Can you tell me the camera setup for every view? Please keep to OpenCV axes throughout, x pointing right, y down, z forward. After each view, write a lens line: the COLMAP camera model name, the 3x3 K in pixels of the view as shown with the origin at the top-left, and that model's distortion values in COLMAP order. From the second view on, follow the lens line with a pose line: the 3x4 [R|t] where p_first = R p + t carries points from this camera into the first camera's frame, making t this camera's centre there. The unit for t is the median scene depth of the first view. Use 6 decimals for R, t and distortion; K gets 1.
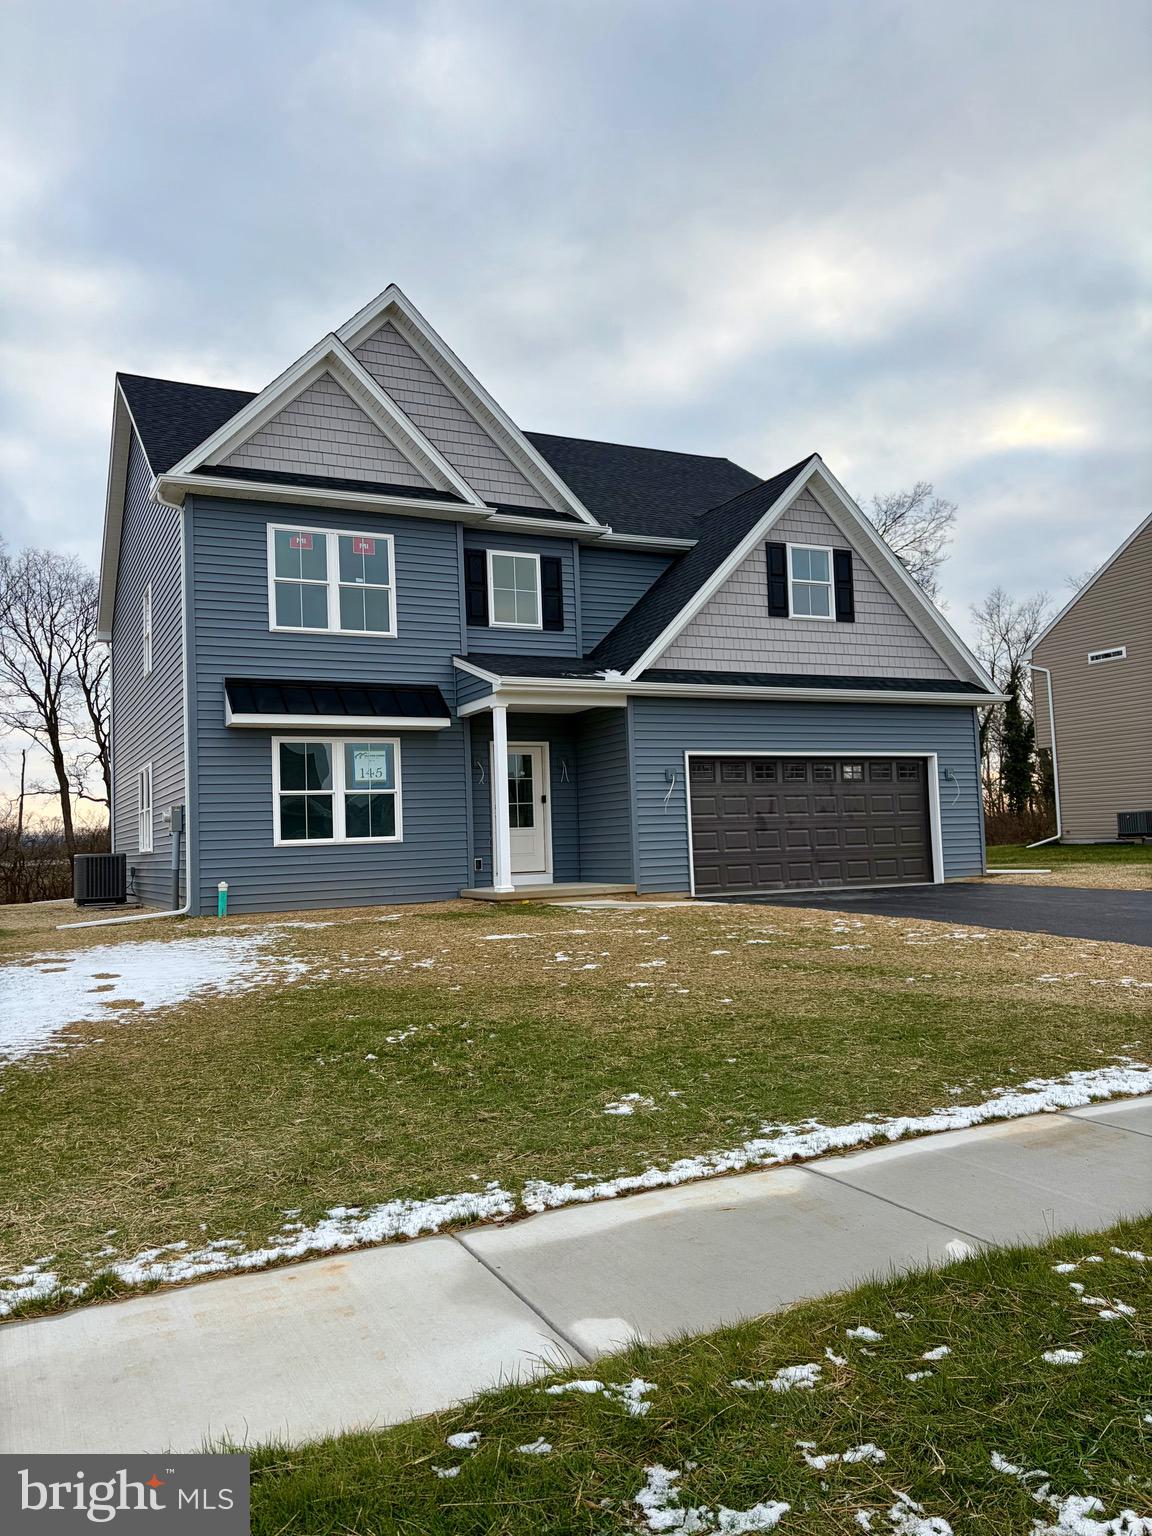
lens RADIAL K [[1150.8, 0, 579.2], [0, 1150.8, 770.8], [0, 0, 1]] dist [0.044152, -0.044542]
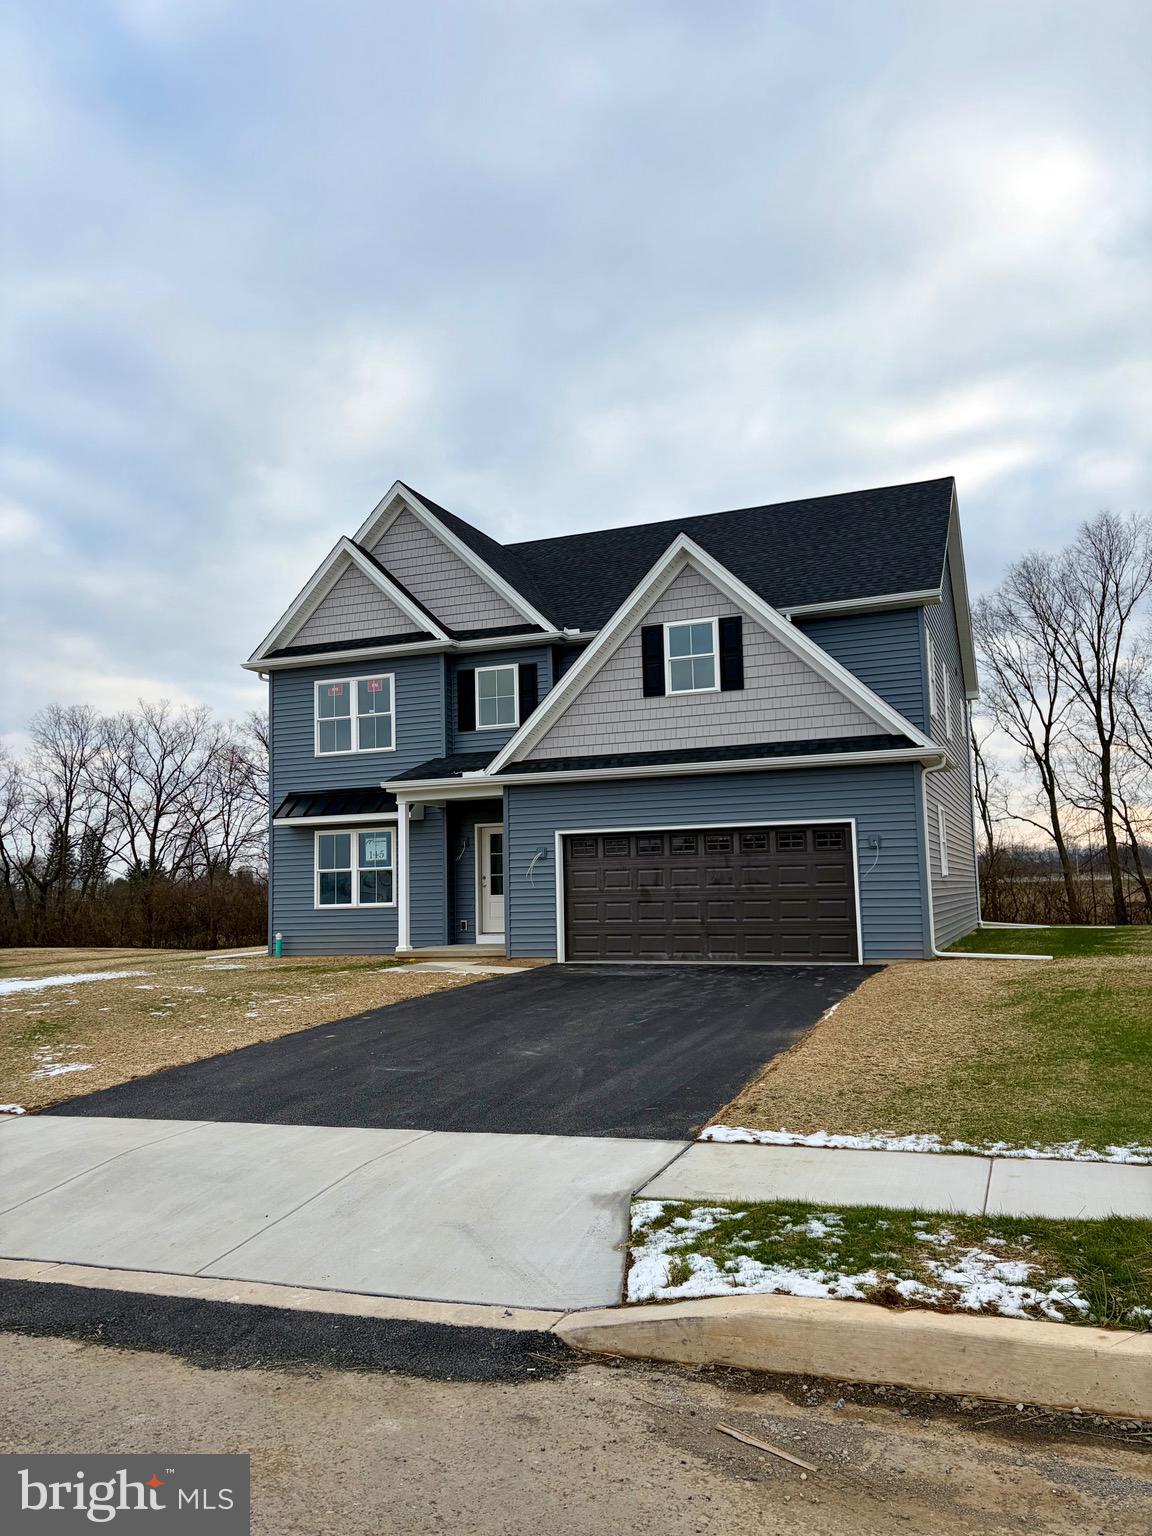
lens RADIAL K [[1150.8, 0, 579.1], [0, 1150.8, 766.1], [0, 0, 1]] dist [0.044152, -0.044542]
pose [[0.672130, -0.062149, -0.737820, 0.922566], [0.049011, 0.998020, -0.039419, -0.034527], [0.738809, -0.009667, 0.673845, 0.259532]]
